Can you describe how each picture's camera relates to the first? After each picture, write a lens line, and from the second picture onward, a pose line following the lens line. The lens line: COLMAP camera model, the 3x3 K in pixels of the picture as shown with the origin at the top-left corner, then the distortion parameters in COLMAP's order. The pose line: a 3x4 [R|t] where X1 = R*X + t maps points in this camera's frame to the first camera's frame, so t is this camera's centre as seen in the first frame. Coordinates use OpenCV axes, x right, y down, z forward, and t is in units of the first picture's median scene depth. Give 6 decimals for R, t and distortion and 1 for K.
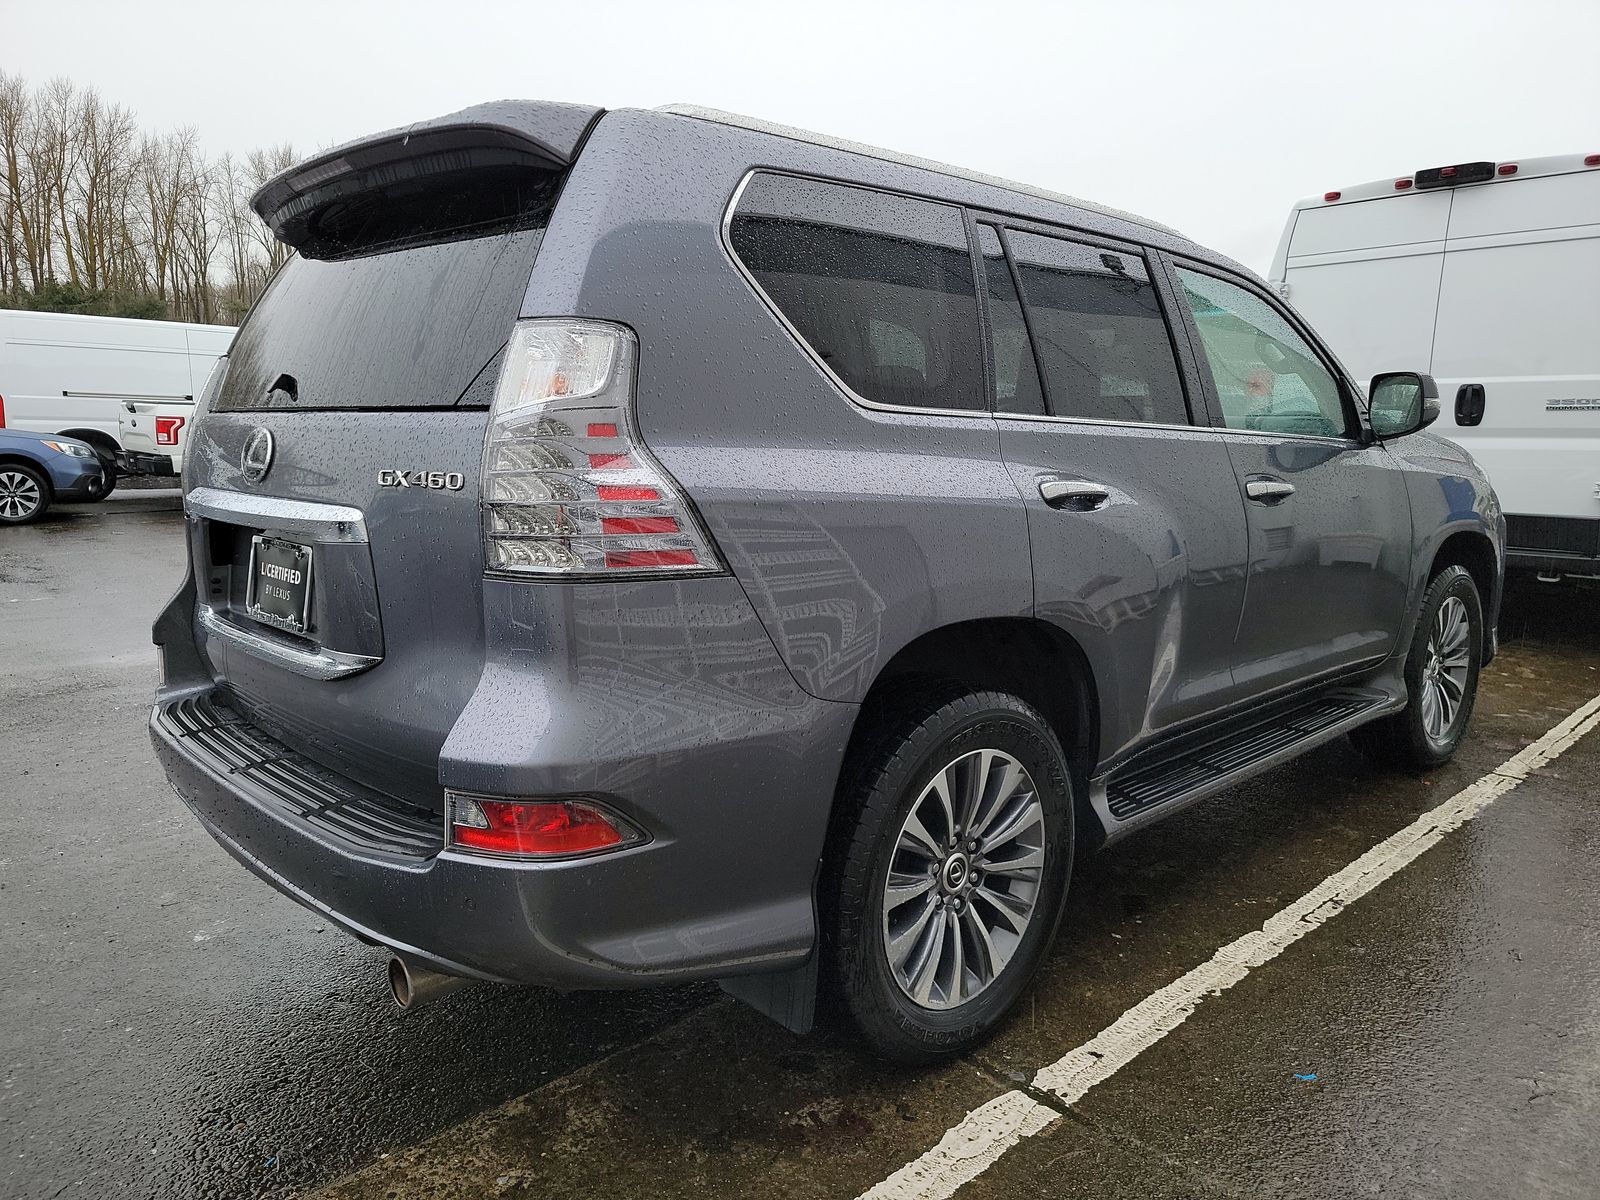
lens RADIAL K [[1153.5, 0, 800.0], [0, 1153.5, 600.0], [0, 0, 1]] dist [0.011117, 0.004320]
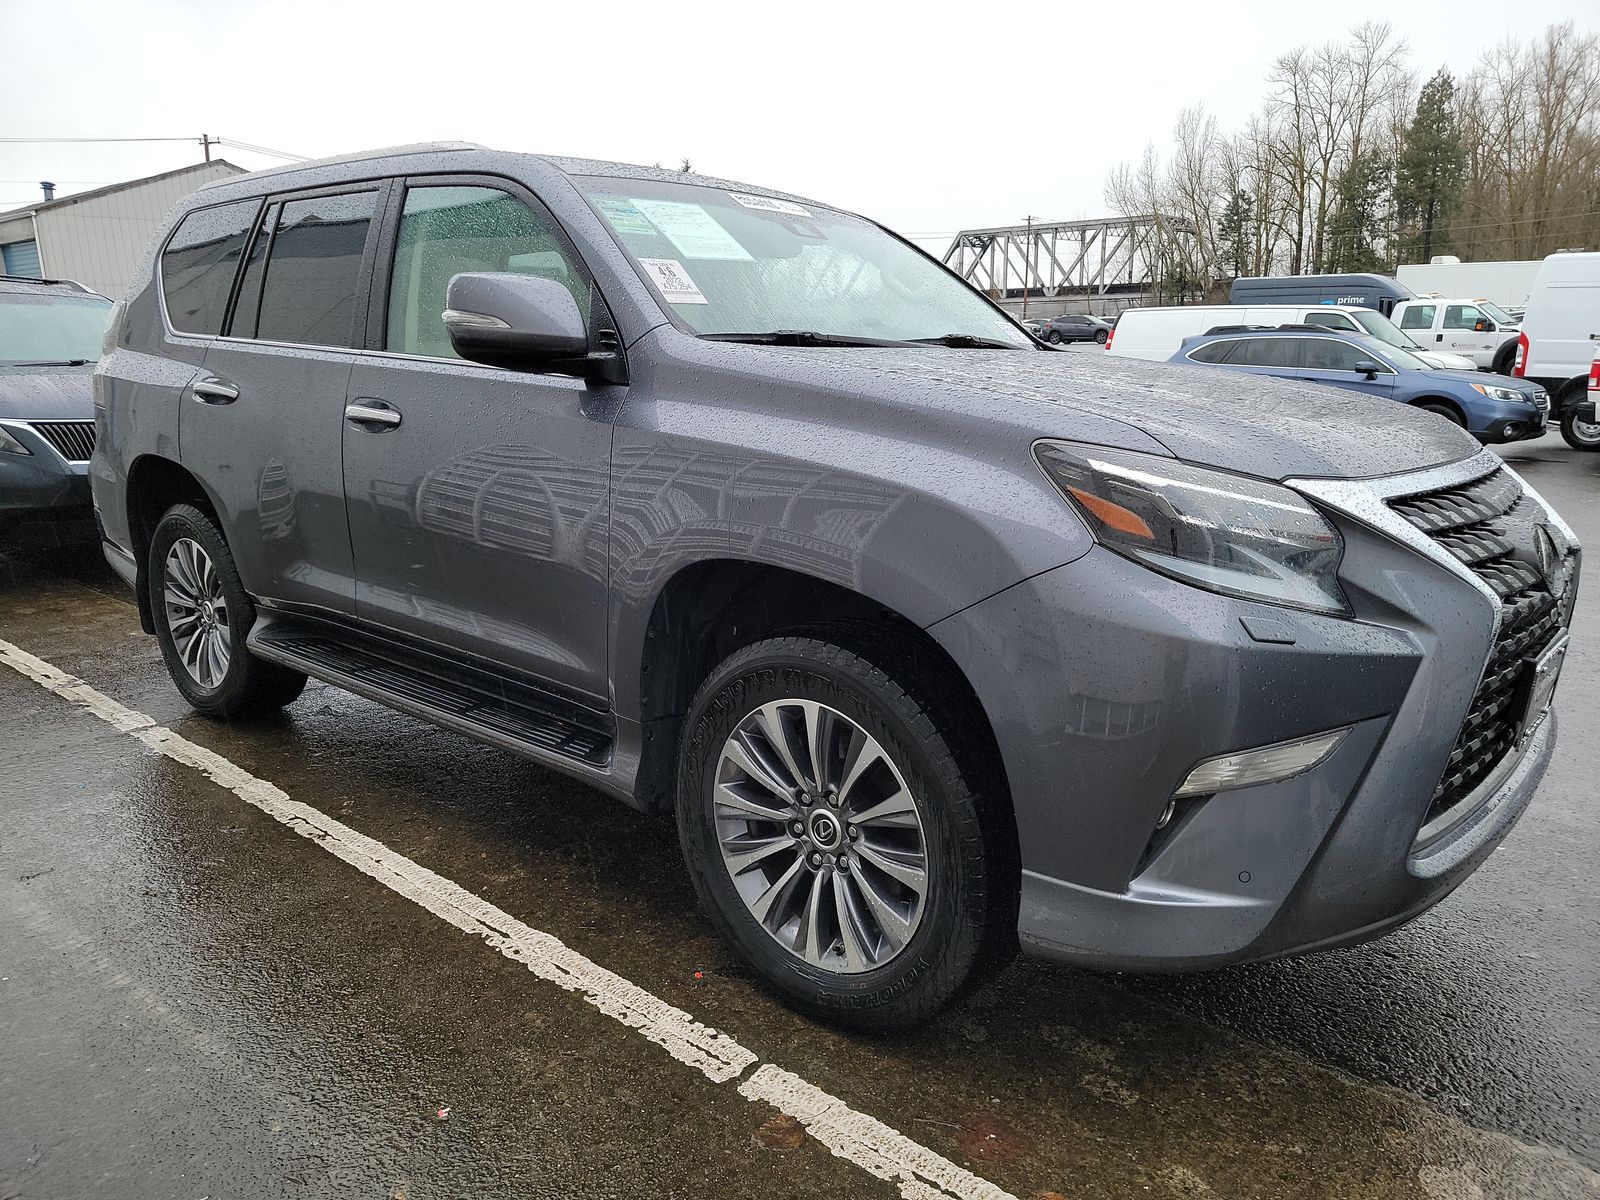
lens RADIAL K [[1153.5, 0, 800.0], [0, 1153.5, 600.0], [0, 0, 1]] dist [0.011117, 0.004320]
pose [[0.078569, 0.206017, -0.975389, 1.217358], [-0.165254, 0.967569, 0.191054, -0.163647], [0.983117, 0.146176, 0.110066, 1.085238]]
